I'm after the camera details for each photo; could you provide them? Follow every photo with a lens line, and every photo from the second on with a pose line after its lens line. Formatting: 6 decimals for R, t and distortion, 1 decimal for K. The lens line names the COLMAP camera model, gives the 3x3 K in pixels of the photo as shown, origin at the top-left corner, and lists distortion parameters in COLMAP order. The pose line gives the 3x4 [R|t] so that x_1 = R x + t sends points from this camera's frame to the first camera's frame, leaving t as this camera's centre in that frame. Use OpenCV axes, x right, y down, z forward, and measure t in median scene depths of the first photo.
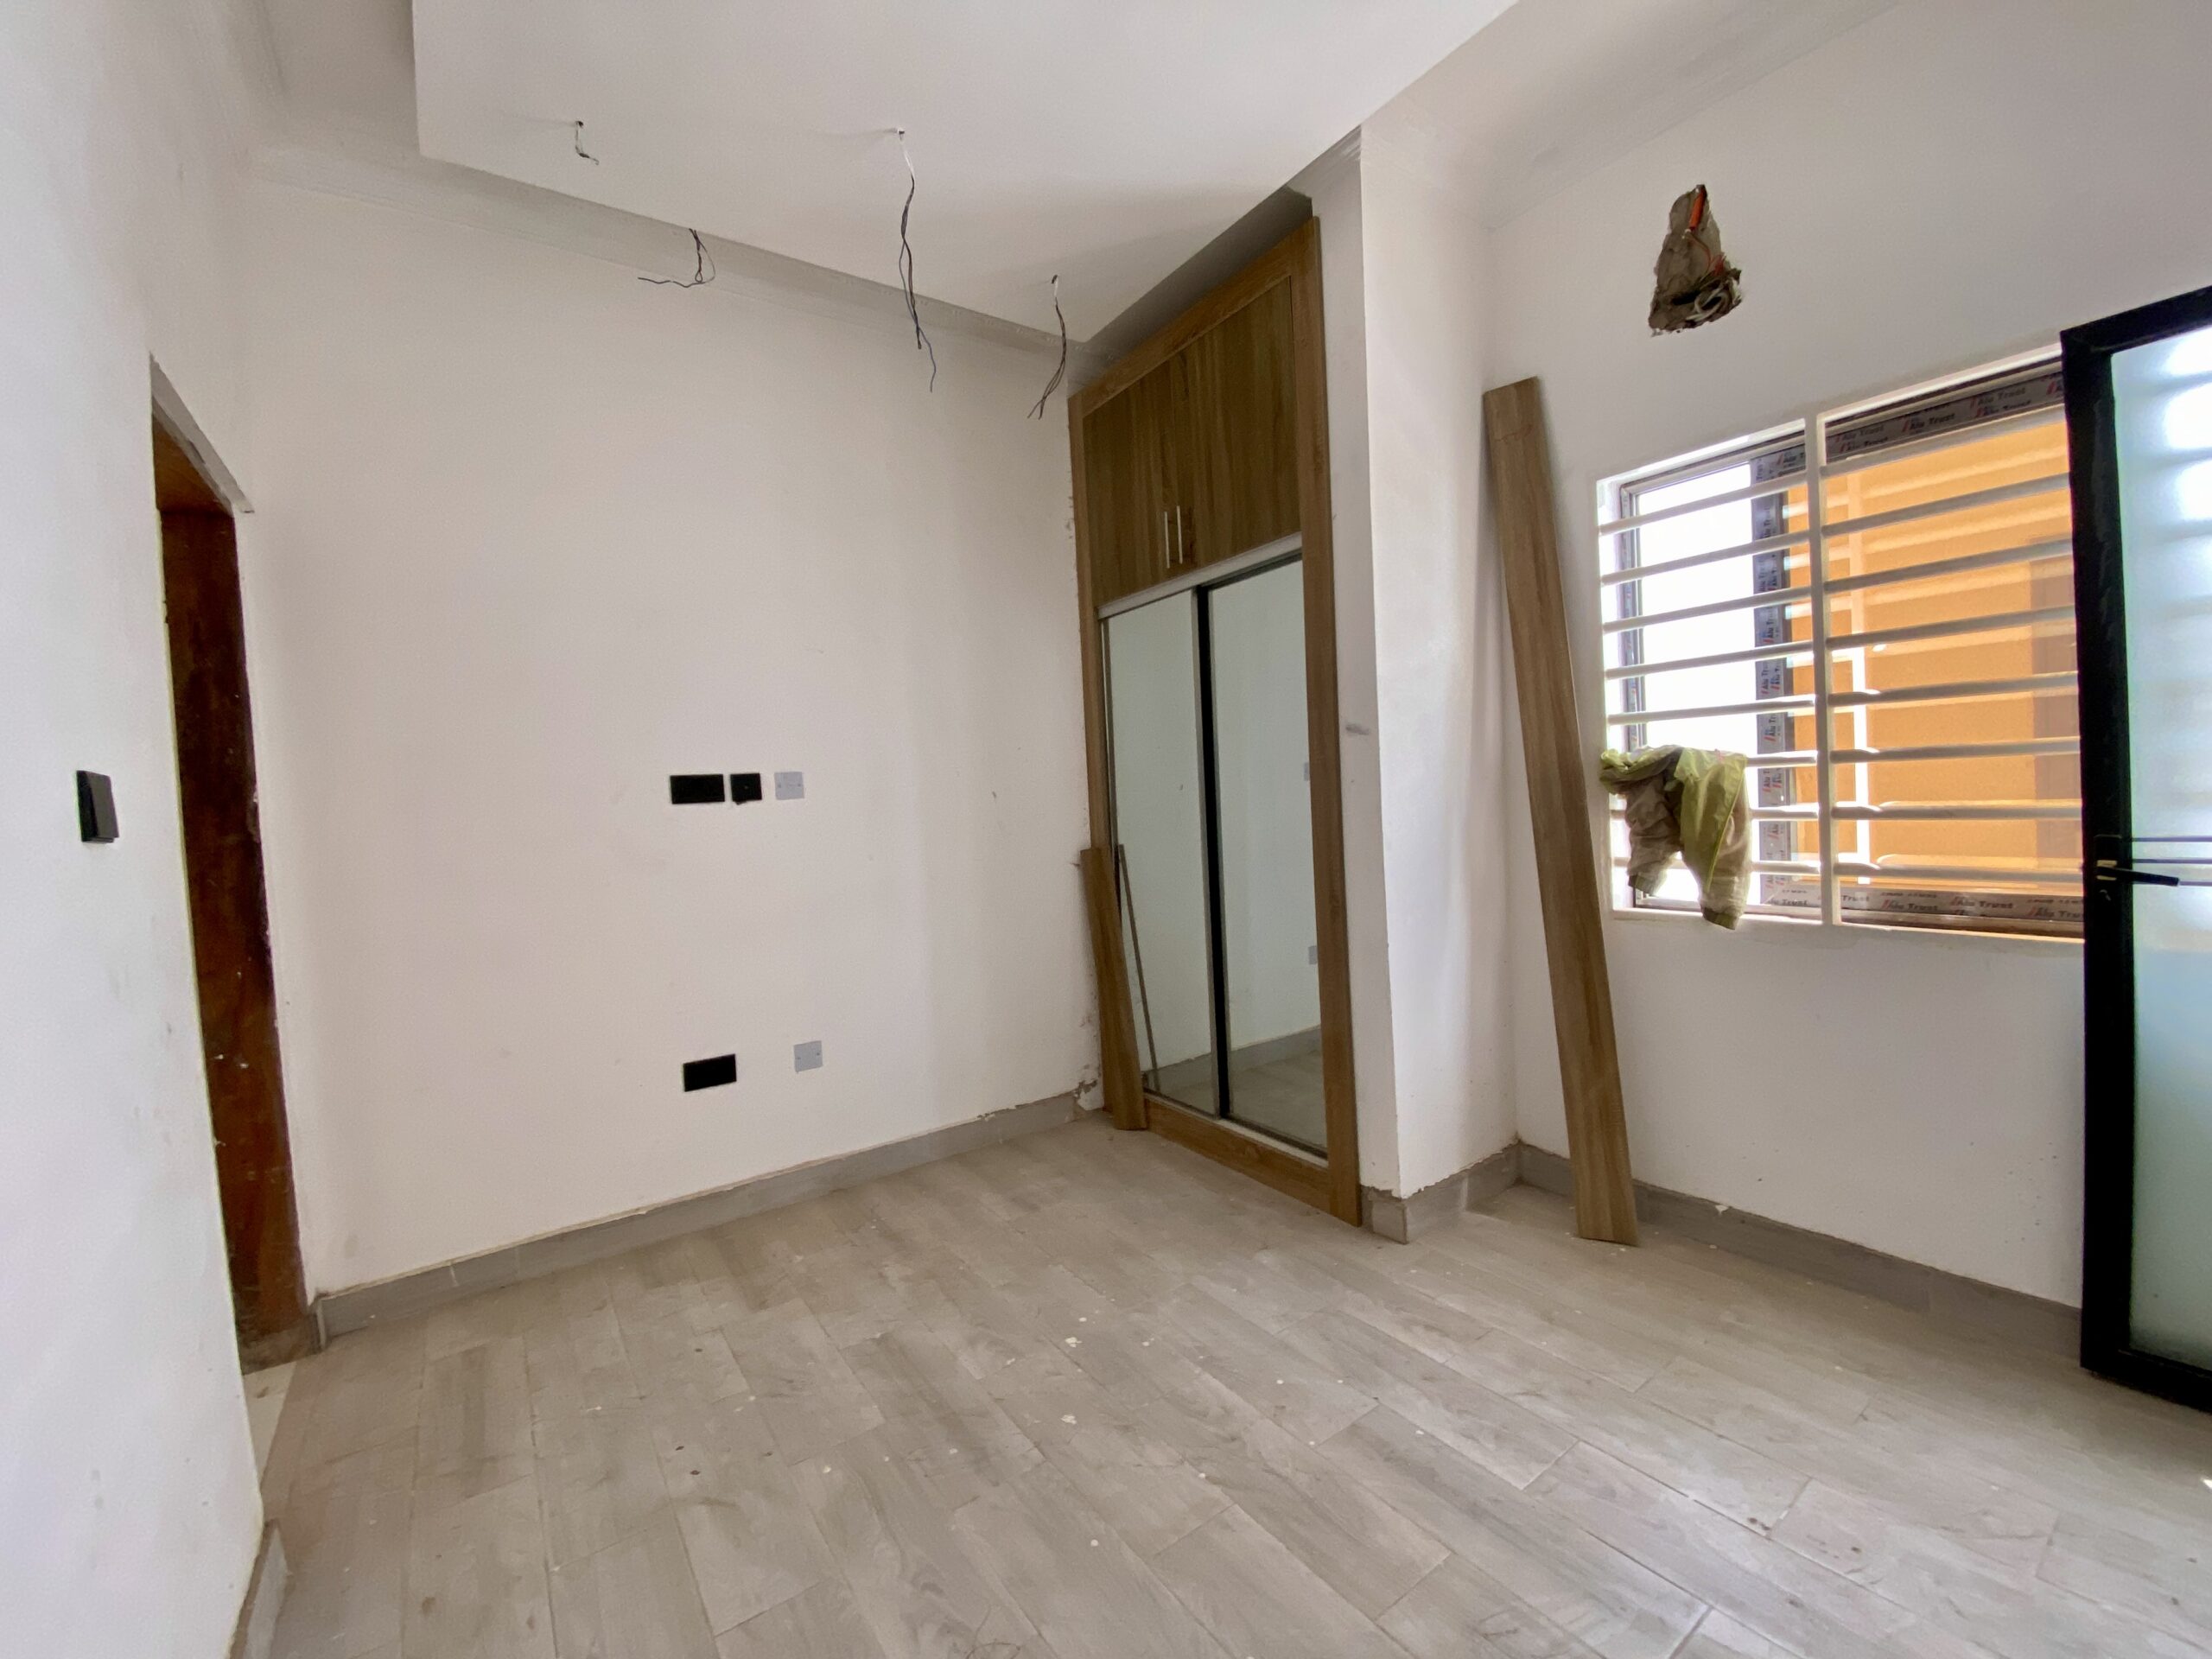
lens RADIAL K [[912.3, 0, 1112.2], [0, 912.3, 823.3], [0, 0, 1]] dist [0.044599, -0.028996]
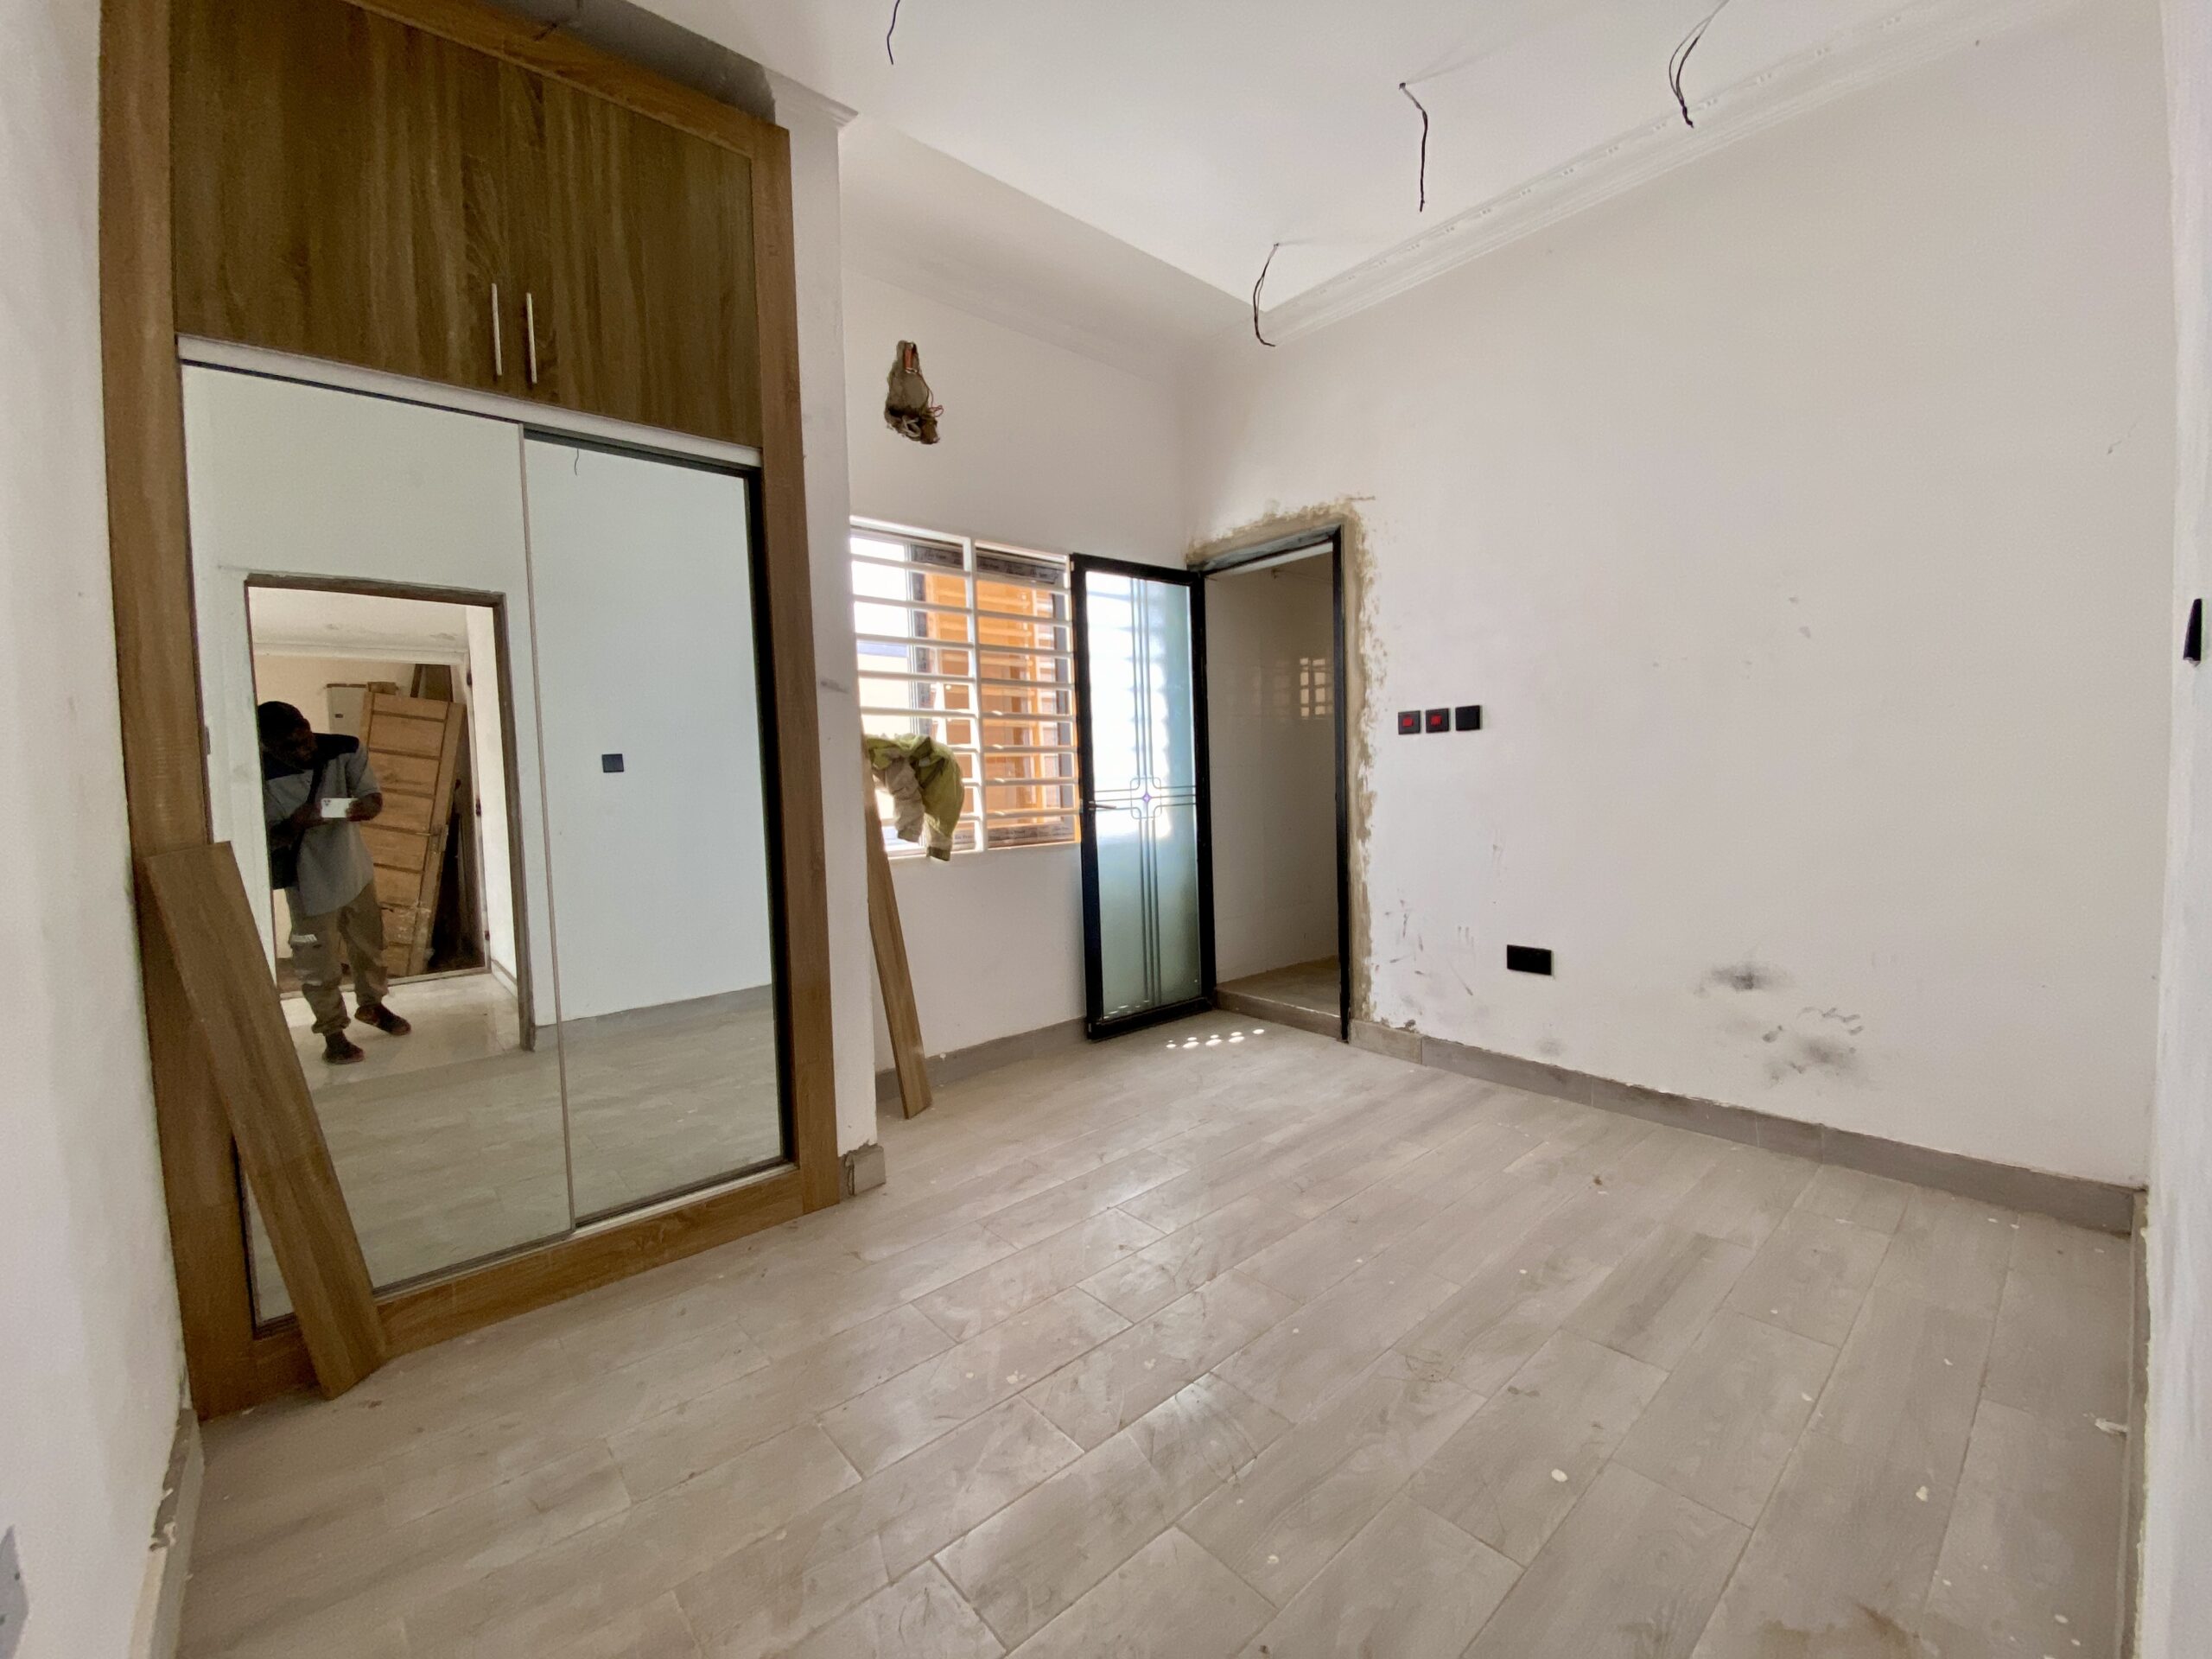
lens RADIAL K [[895.0, 0, 1106.0], [0, 895.0, 829.5], [0, 0, 1]] dist [0.033172, -0.026684]
pose [[-0.105537, -0.005543, 0.994400, -0.777988], [0.066300, 0.997720, 0.012598, 0.062467], [-0.992203, 0.067259, -0.104928, 0.889244]]
